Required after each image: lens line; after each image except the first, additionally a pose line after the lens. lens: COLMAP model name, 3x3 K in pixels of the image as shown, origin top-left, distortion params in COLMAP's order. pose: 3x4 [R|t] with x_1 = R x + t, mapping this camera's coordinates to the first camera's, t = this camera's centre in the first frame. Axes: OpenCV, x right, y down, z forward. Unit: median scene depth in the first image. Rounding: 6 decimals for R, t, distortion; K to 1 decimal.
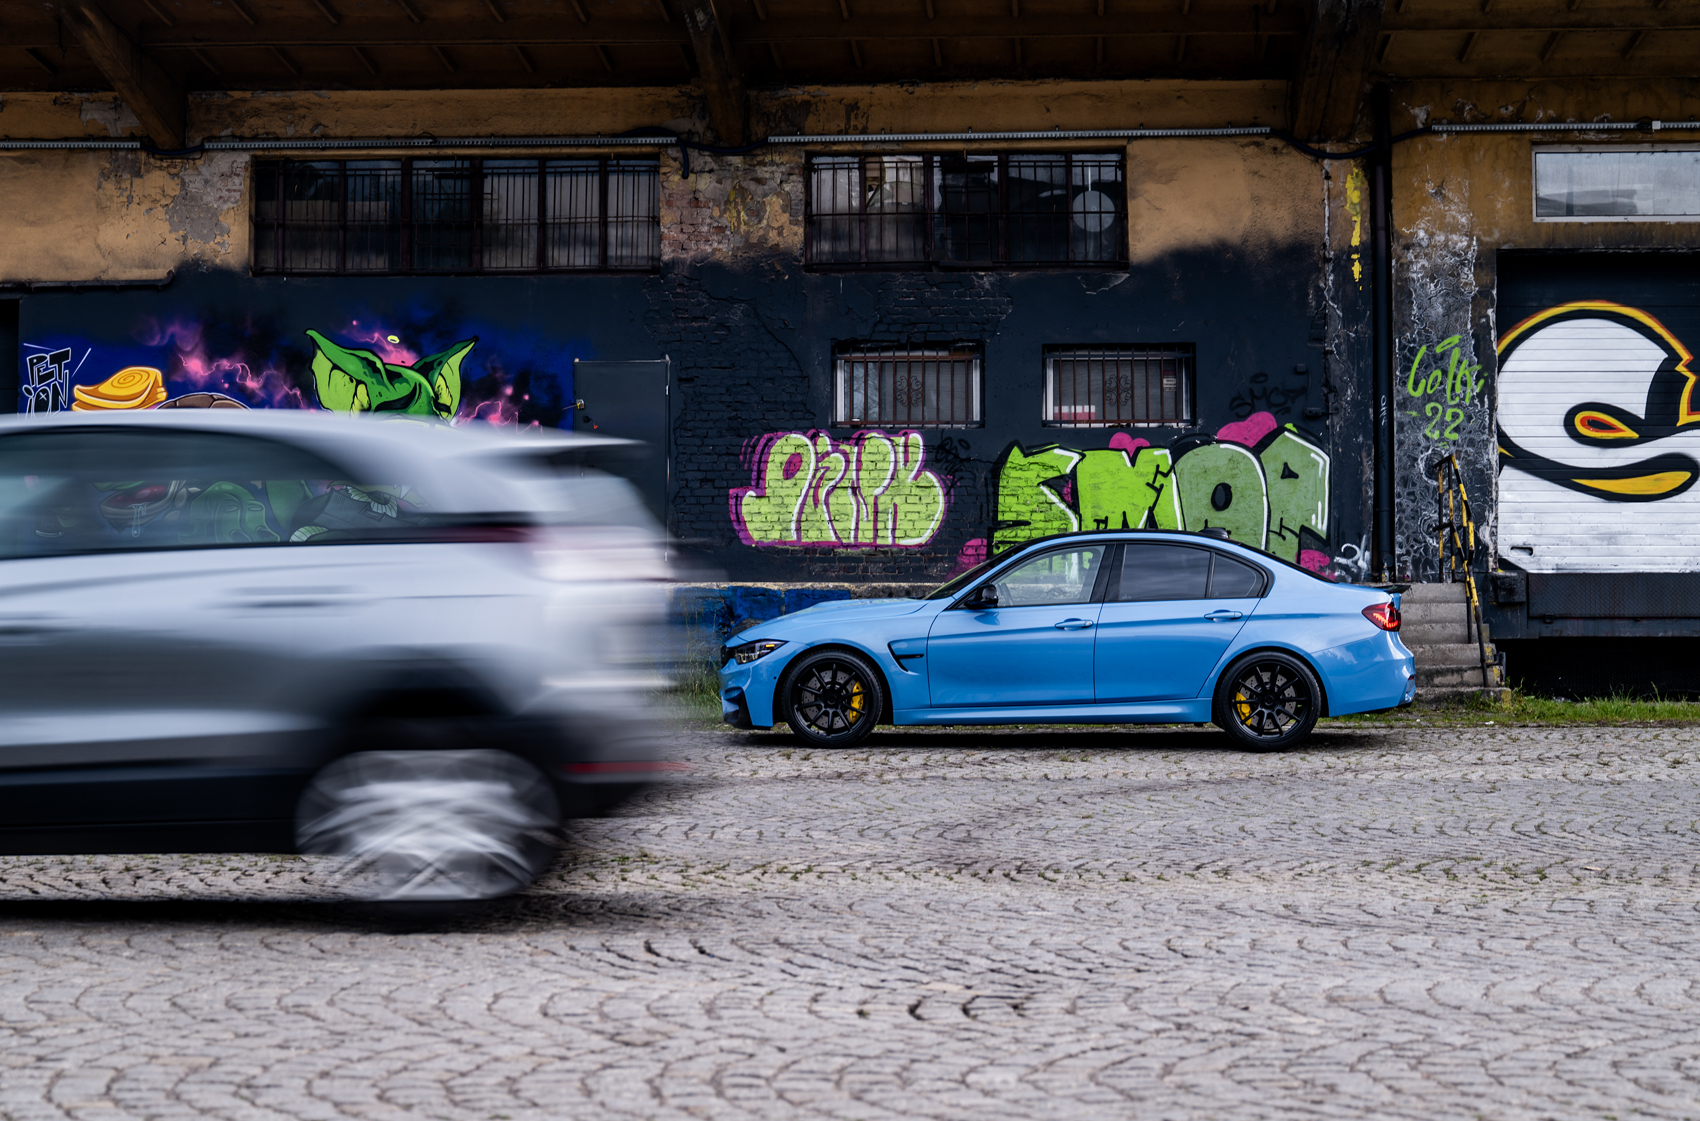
lens RADIAL K [[2844.0, 0, 911.8], [0, 2844.0, 442.6], [0, 0, 1]] dist [-0.005830, 0.000000]
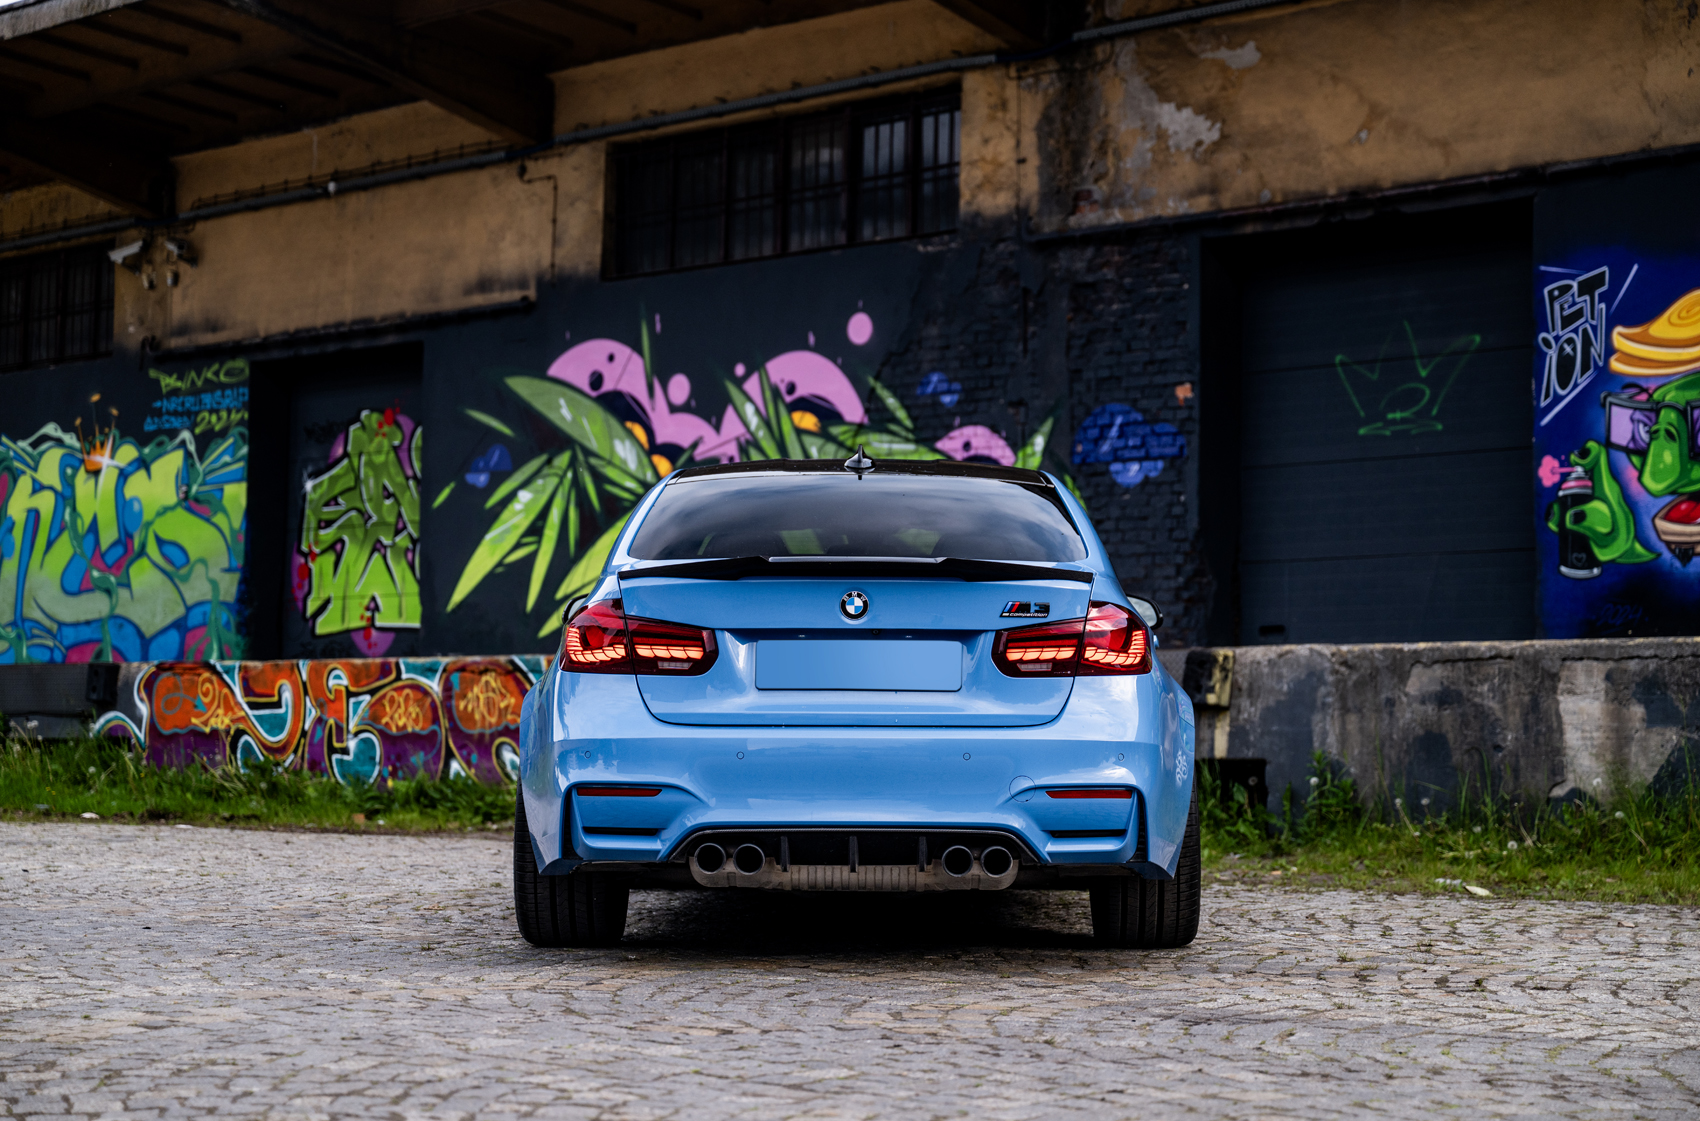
lens RADIAL K [[3201.8, 0, 853.9], [0, 3201.8, 559.4], [0, 0, 1]] dist [0.004371, 0.000000]
pose [[0.738089, -0.027449, -0.674145, 0.045321], [0.023138, 0.999614, -0.015369, 0.036252], [0.674306, -0.004254, 0.738439, 0.388230]]
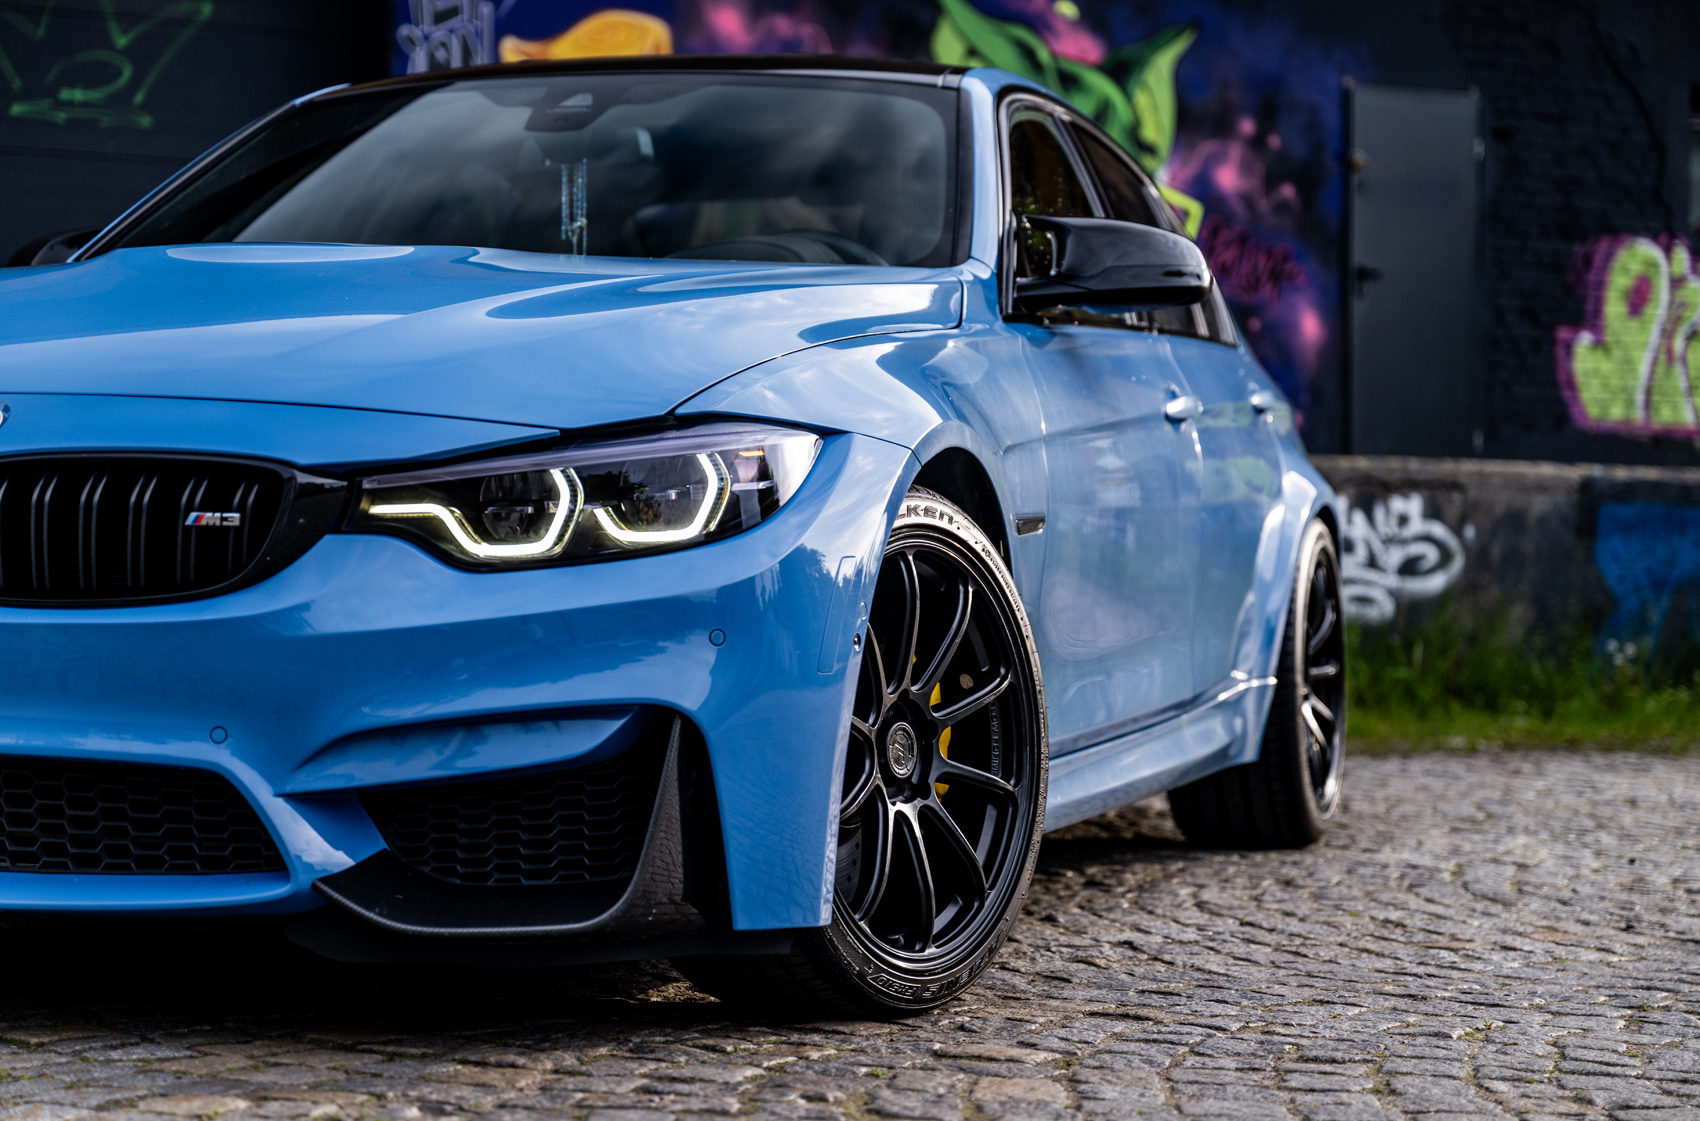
lens RADIAL K [[3361.7, 0, 817.3], [0, 3361.7, 477.5], [0, 0, 1]] dist [0.005014, 0.000000]
pose [[0.848289, 0.030154, 0.528675, -0.547836], [-0.042433, 0.999038, 0.011103, 0.044950], [-0.527831, -0.031852, 0.848752, 0.496794]]
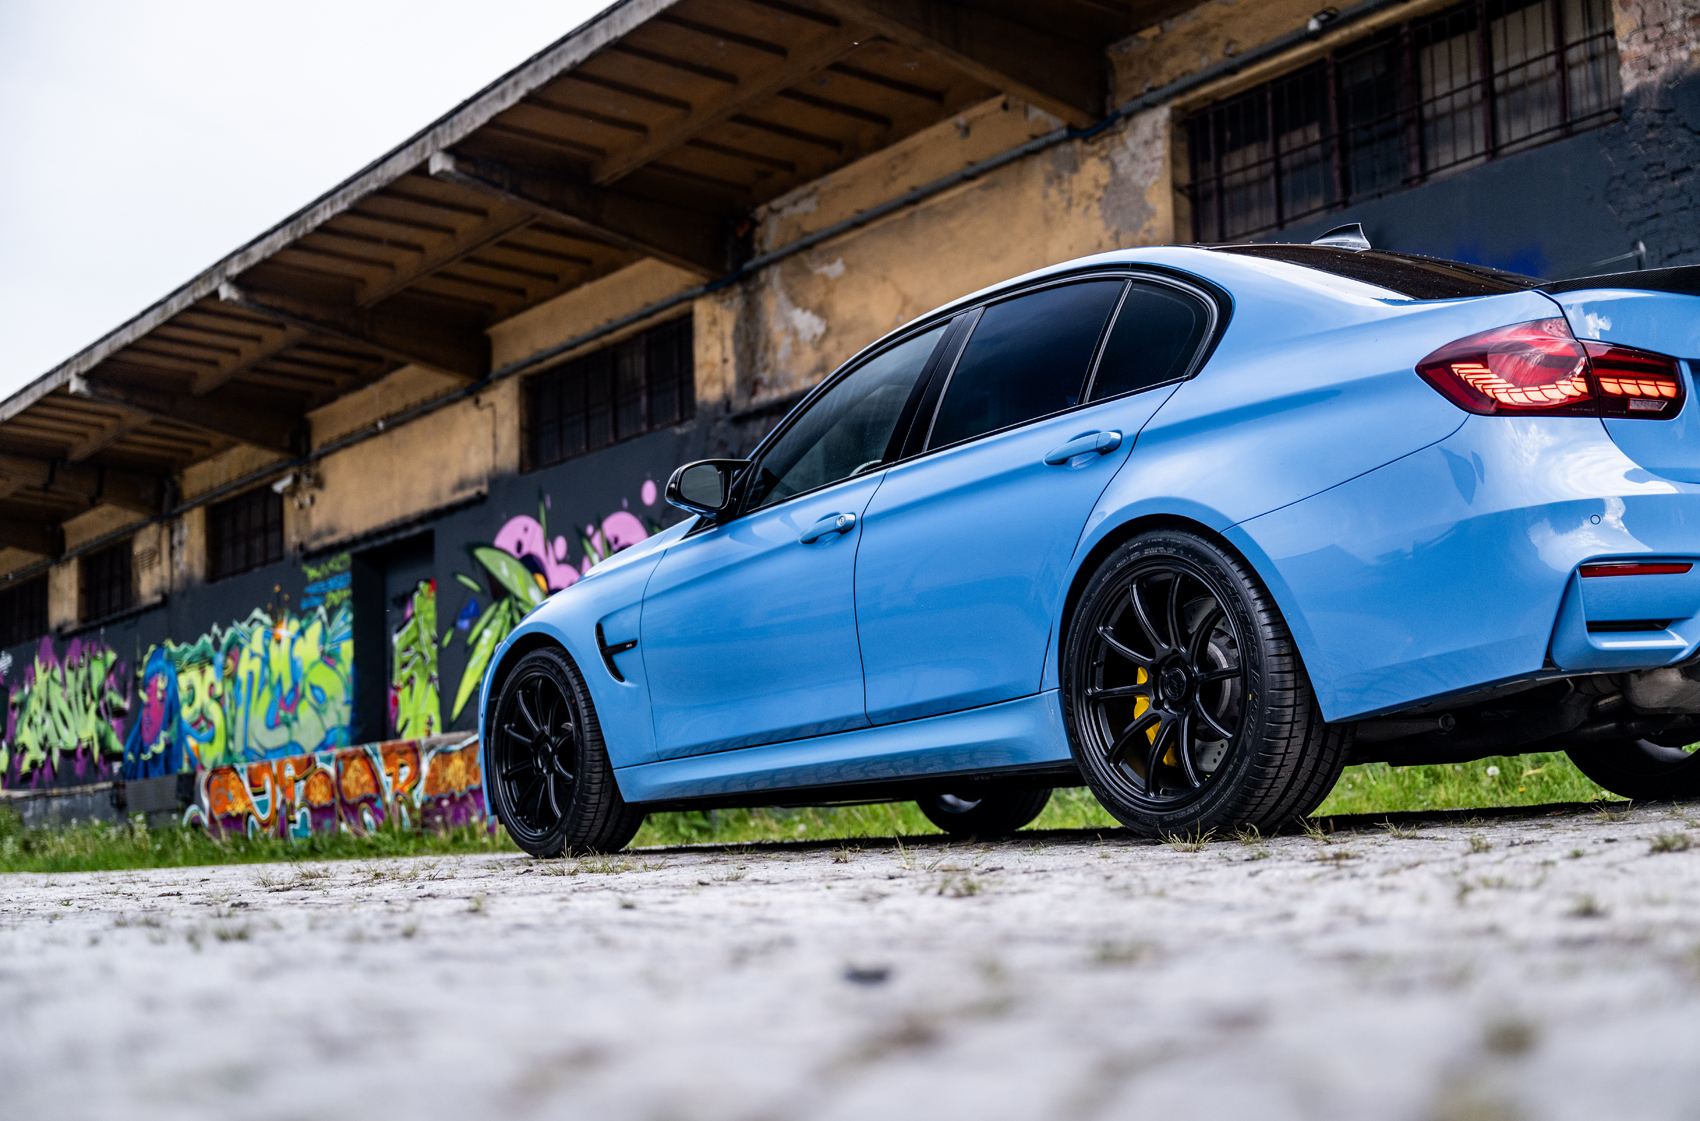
lens RADIAL K [[2423.6, 0, 873.6], [0, 2423.6, 587.6], [0, 0, 1]] dist [-0.001263, 0.000000]
pose [[0.597635, -0.108654, -0.794372, 0.222609], [0.087230, 0.993705, -0.070292, 0.065598], [0.797009, -0.027284, 0.603351, 0.548280]]
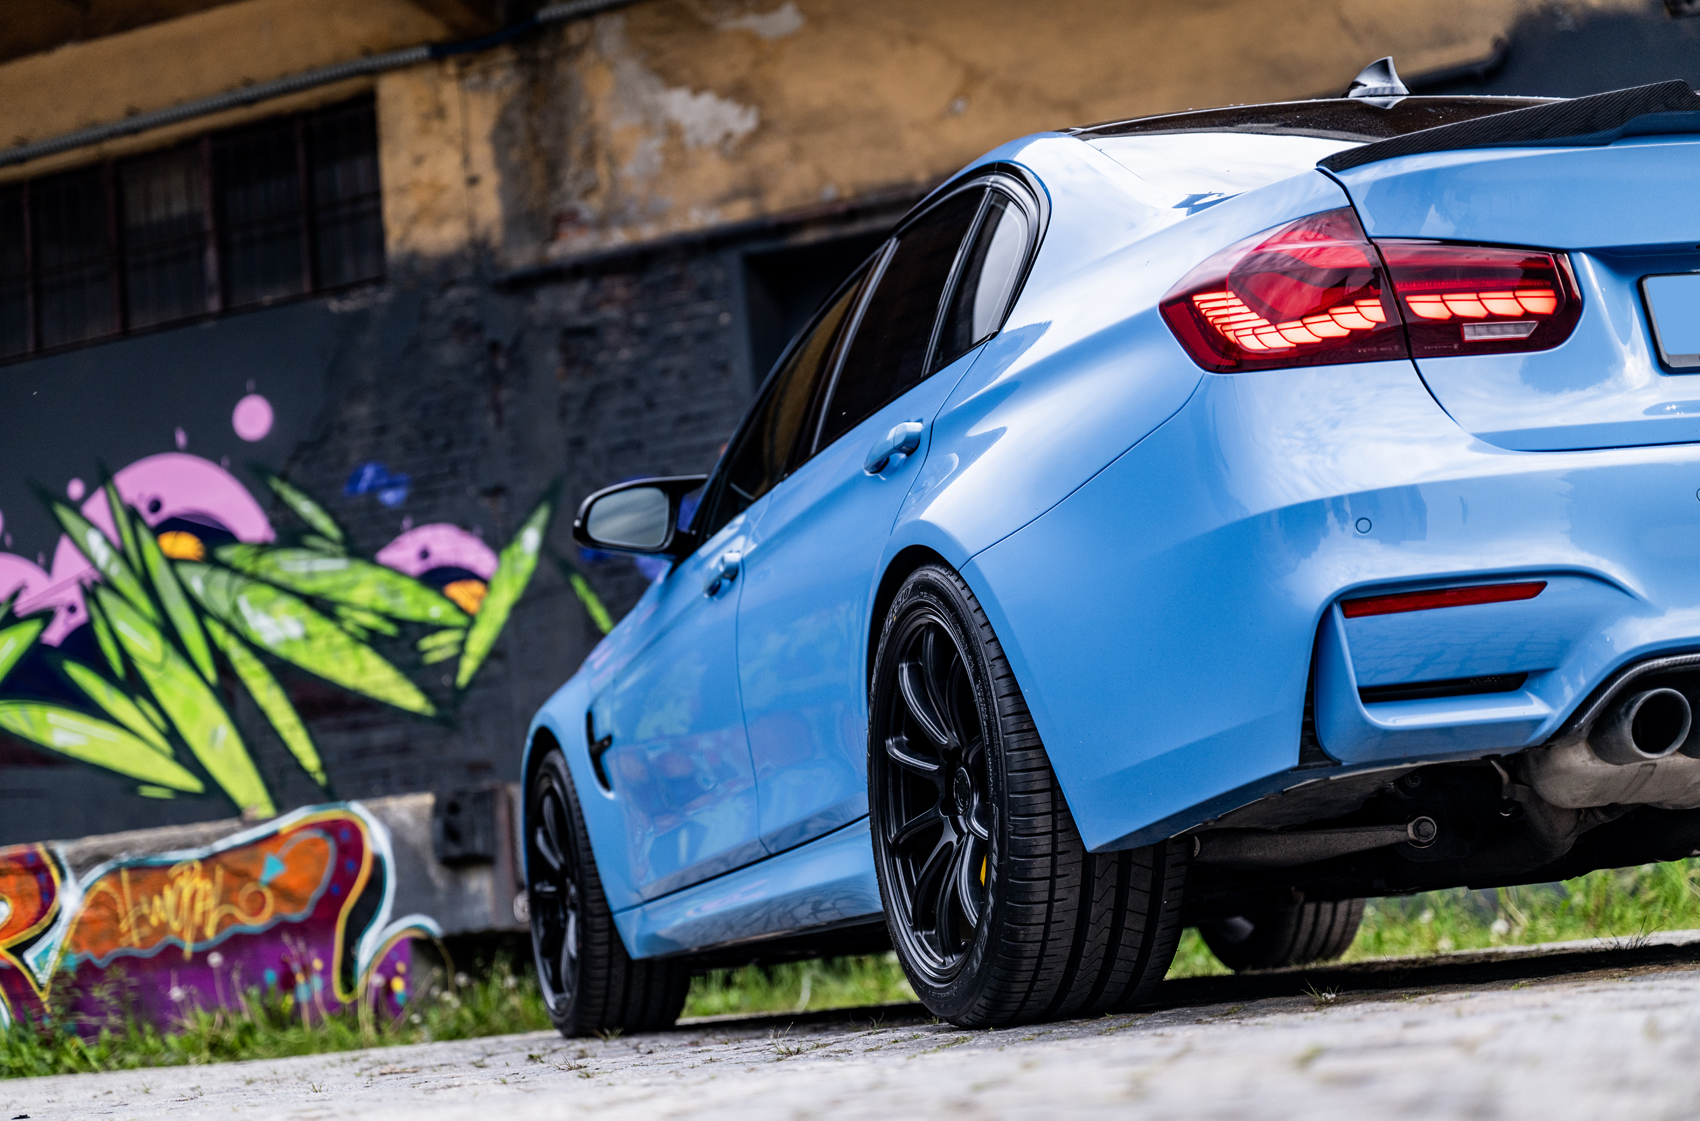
lens RADIAL K [[3361.7, 0, 849.7], [0, 3361.7, 554.4], [0, 0, 1]] dist [0.005014, 0.000000]
pose [[0.900004, -0.136000, -0.414123, -0.138937], [0.109982, 0.990192, -0.086161, 0.061009], [0.421779, 0.031999, 0.906134, 0.453822]]
